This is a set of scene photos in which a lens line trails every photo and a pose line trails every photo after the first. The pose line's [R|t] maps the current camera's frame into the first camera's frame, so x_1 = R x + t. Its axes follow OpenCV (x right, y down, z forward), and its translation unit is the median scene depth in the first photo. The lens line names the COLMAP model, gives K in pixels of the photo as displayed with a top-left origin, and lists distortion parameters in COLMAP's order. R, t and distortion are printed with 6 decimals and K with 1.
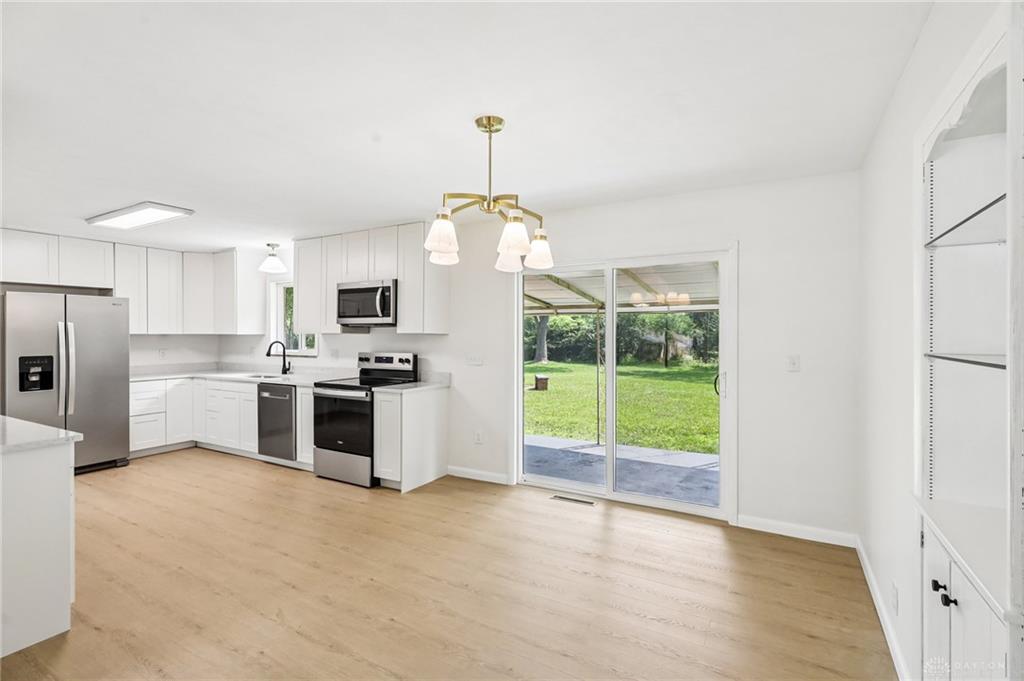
lens RADIAL K [[477.7, 0, 516.9], [0, 477.7, 340.1], [0, 0, 1]] dist [-0.002190, 0.000479]
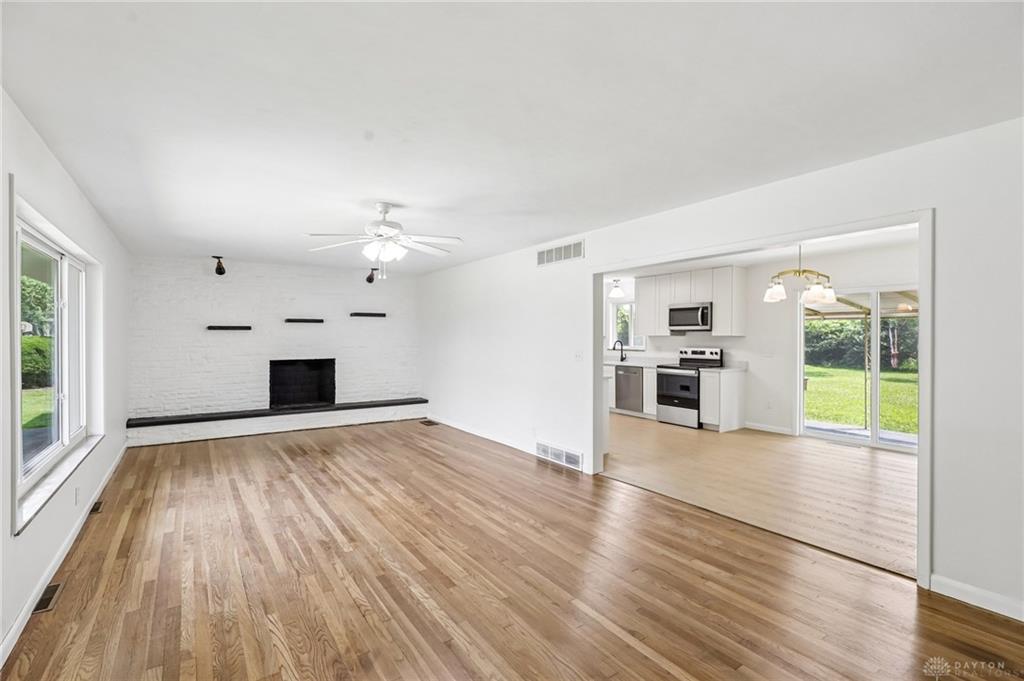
lens RADIAL K [[477.7, 0, 516.9], [0, 477.7, 340.1], [0, 0, 1]] dist [-0.002190, 0.000479]
pose [[0.893204, 0.002731, -0.449644, -0.108493], [-0.004596, 0.999985, -0.003055, 0.007766], [0.449629, 0.004795, 0.893203, -0.683639]]
